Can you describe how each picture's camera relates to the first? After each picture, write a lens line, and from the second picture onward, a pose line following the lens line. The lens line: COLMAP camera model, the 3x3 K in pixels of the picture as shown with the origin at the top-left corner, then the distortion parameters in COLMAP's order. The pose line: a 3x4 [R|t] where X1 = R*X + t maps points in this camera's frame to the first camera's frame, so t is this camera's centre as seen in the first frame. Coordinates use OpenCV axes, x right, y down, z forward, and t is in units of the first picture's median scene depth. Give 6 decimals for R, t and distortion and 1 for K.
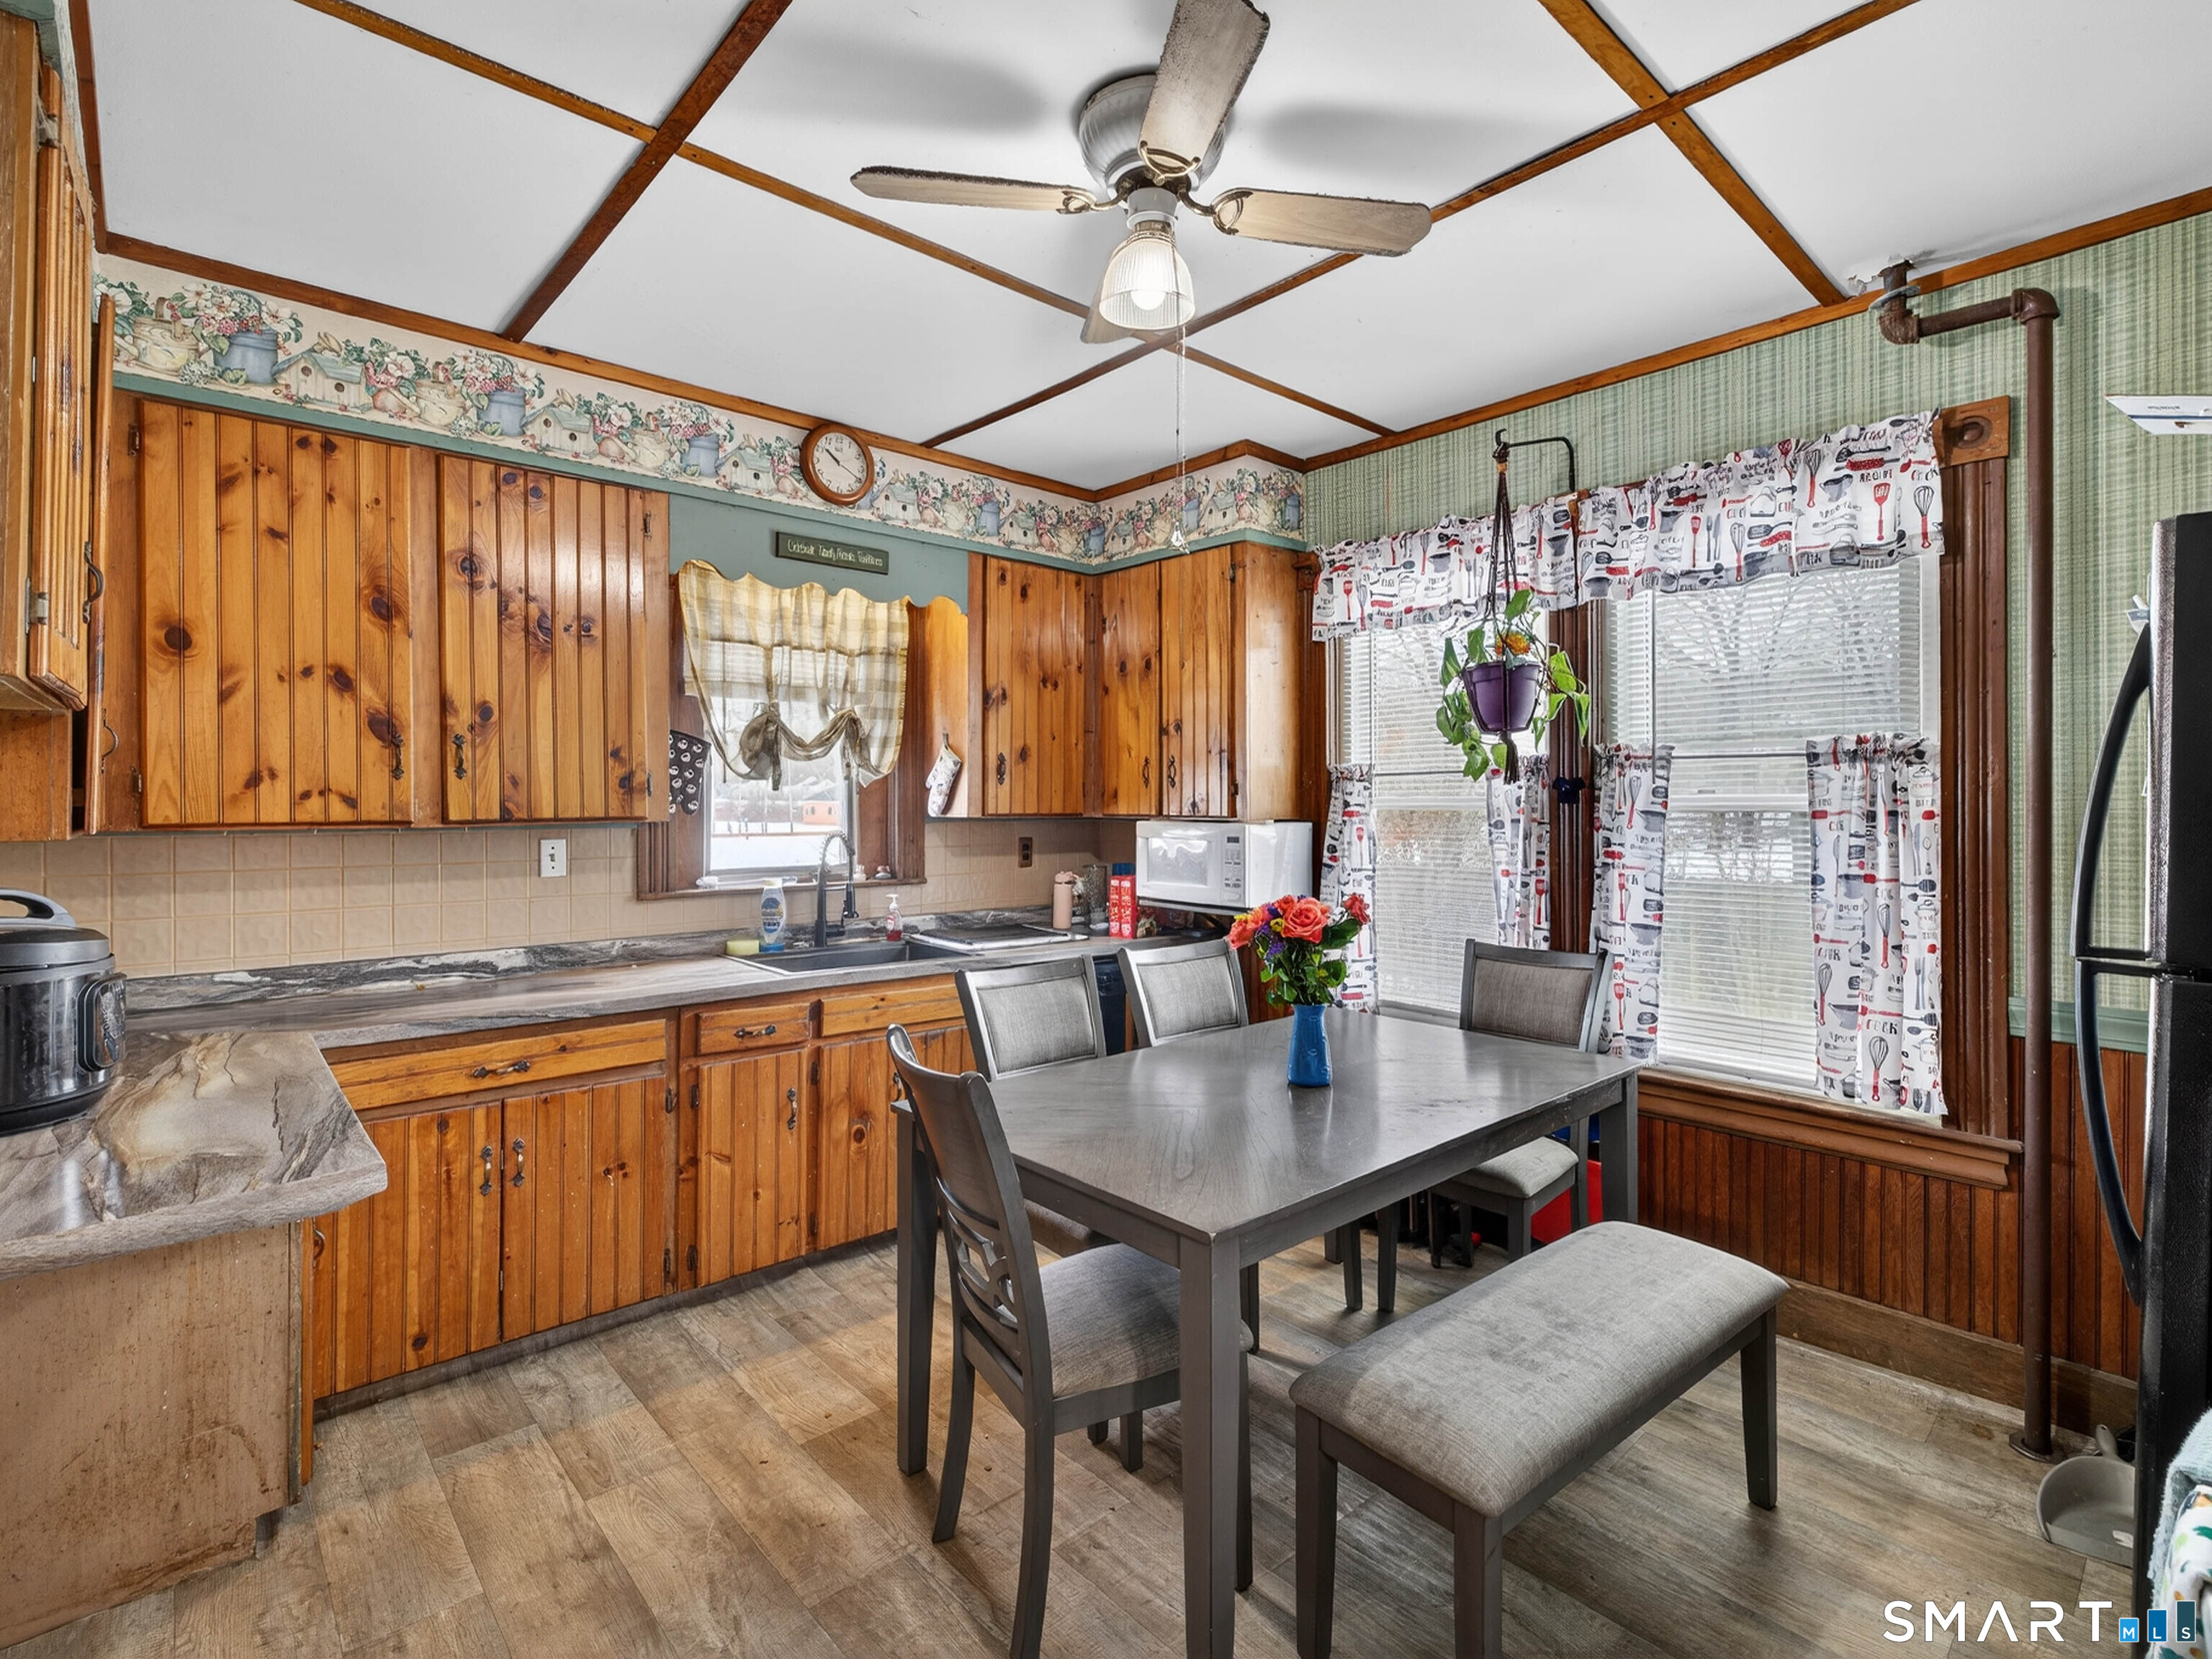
lens RADIAL K [[1030.8, 0, 1112.7], [0, 1030.8, 805.3], [0, 0, 1]] dist [0.003643, -0.000770]
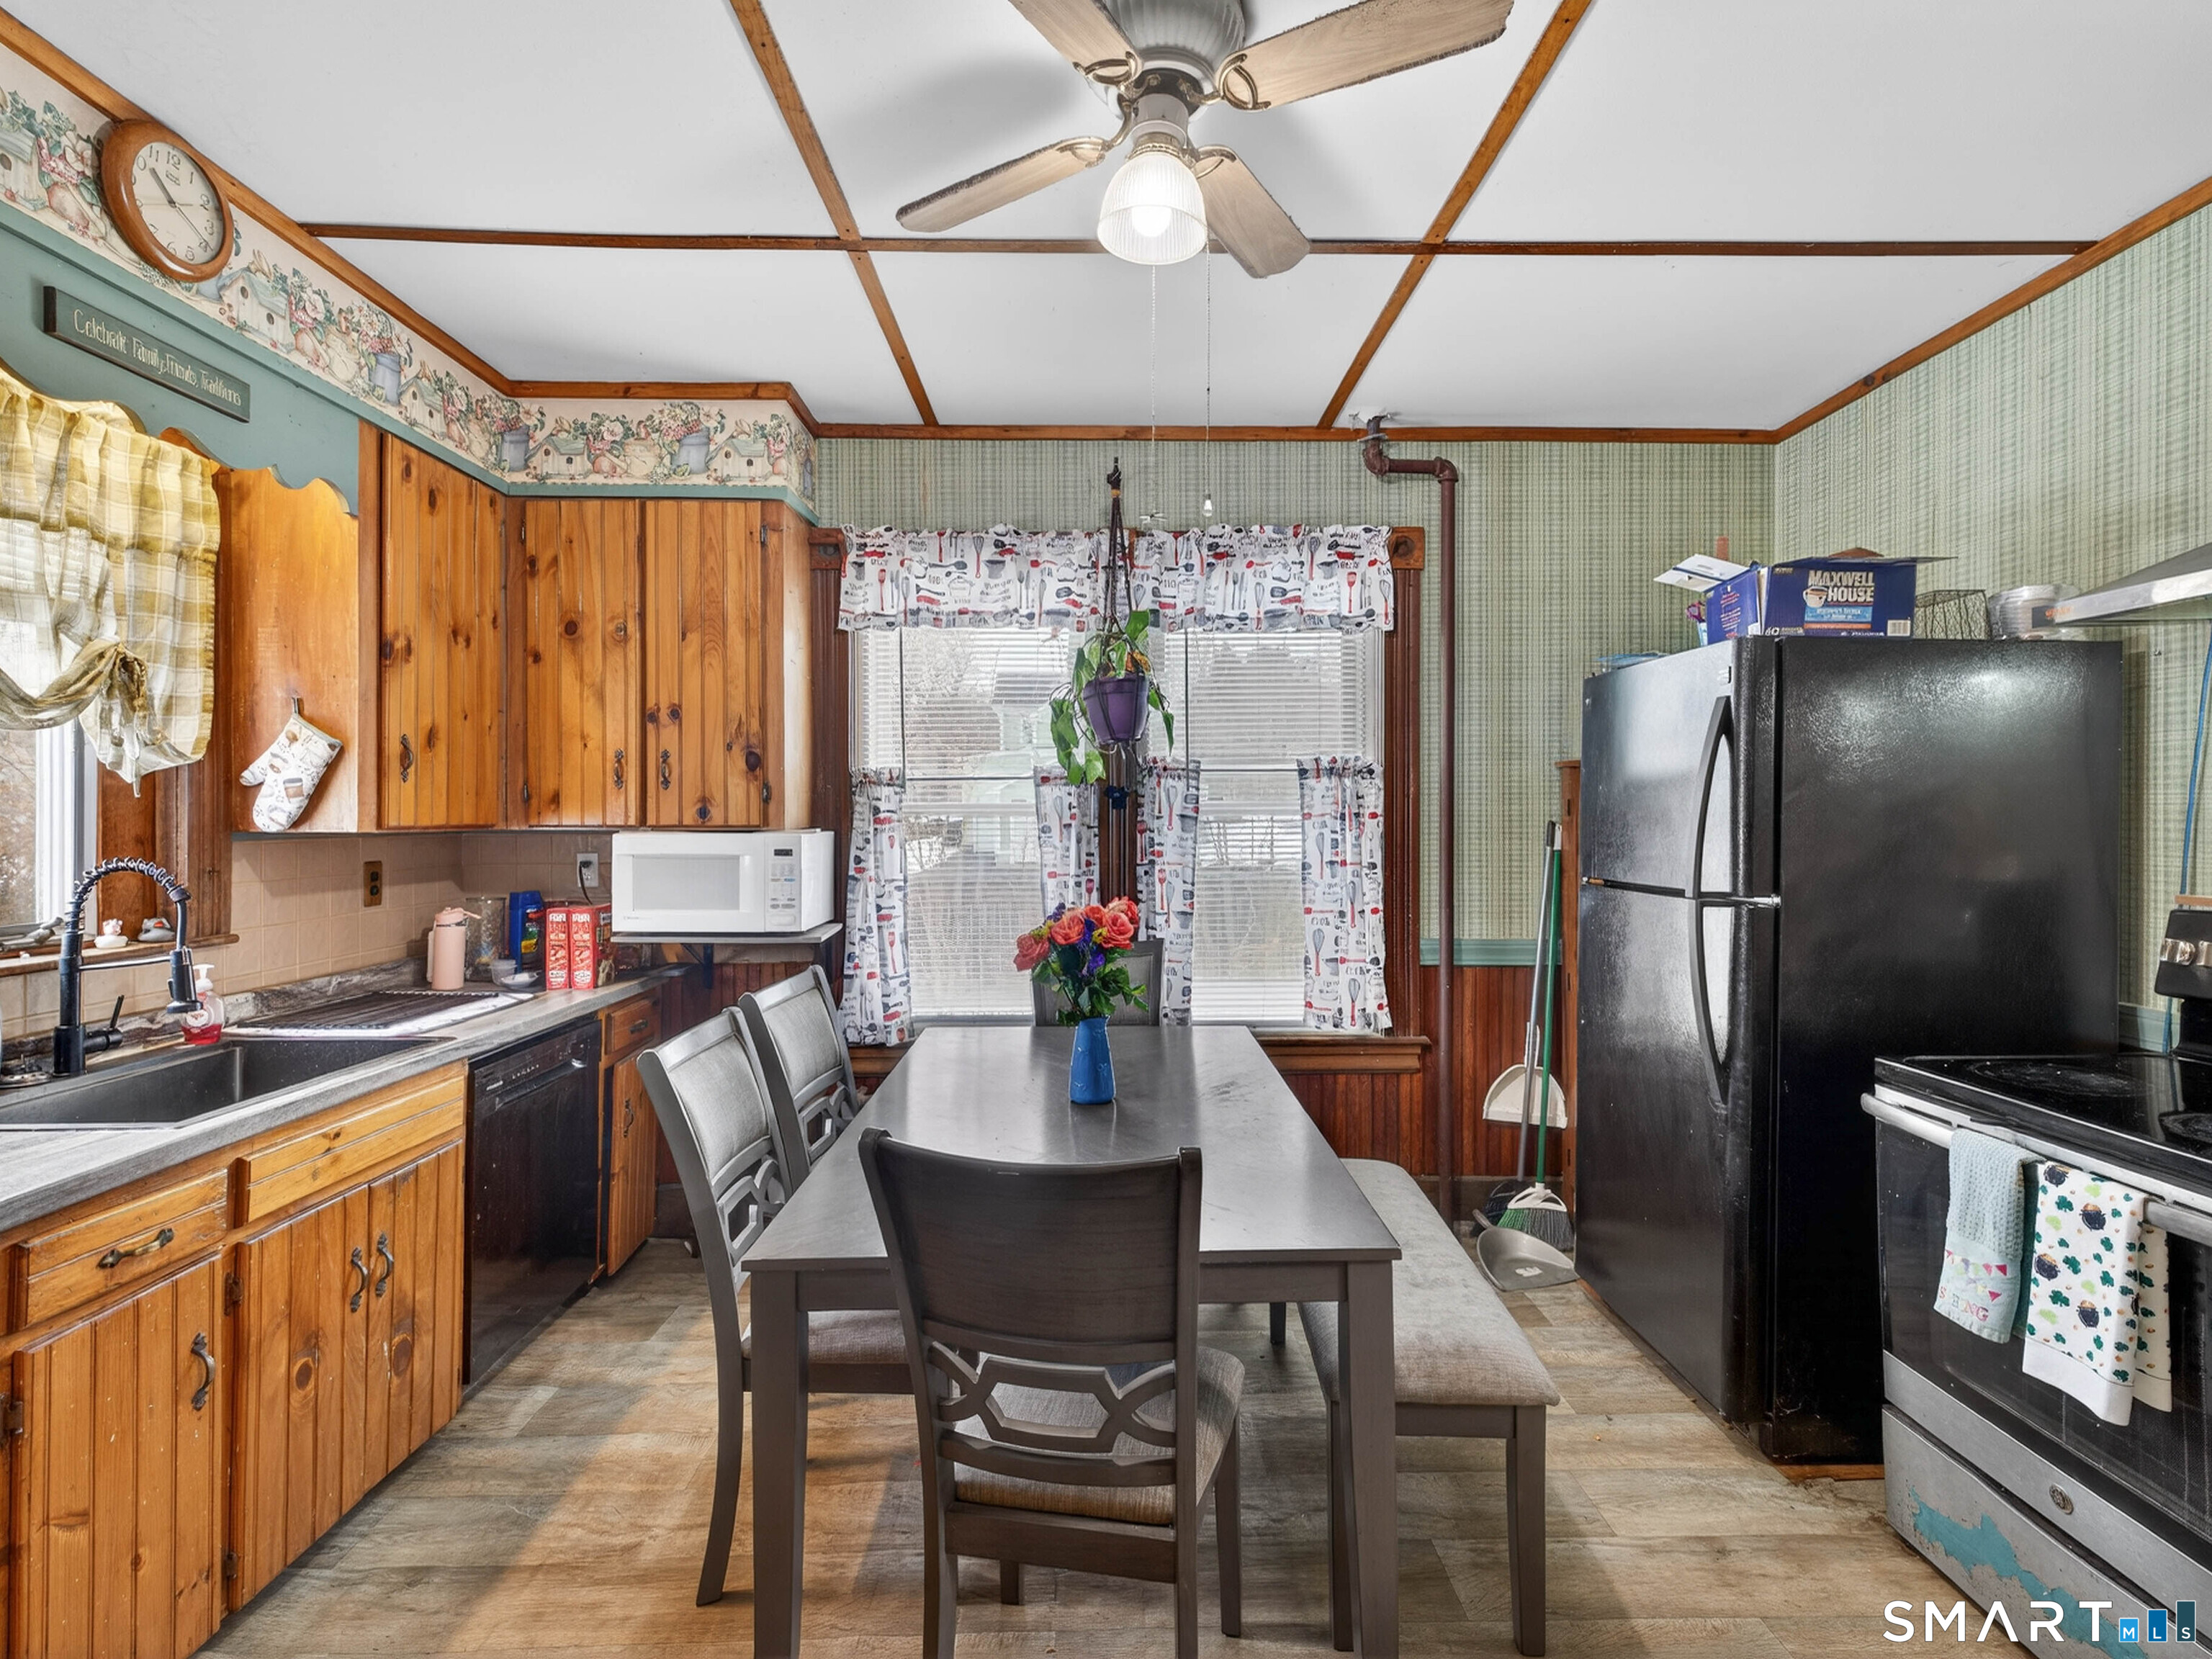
lens RADIAL K [[1039.1, 0, 1104.8], [0, 1039.1, 816.2], [0, 0, 1]] dist [0.005187, -0.000746]
pose [[0.658881, -0.005372, 0.752228, -0.358040], [0.005972, 0.999980, 0.001911, 0.003828], [-0.752224, 0.003233, 0.658900, 0.245048]]
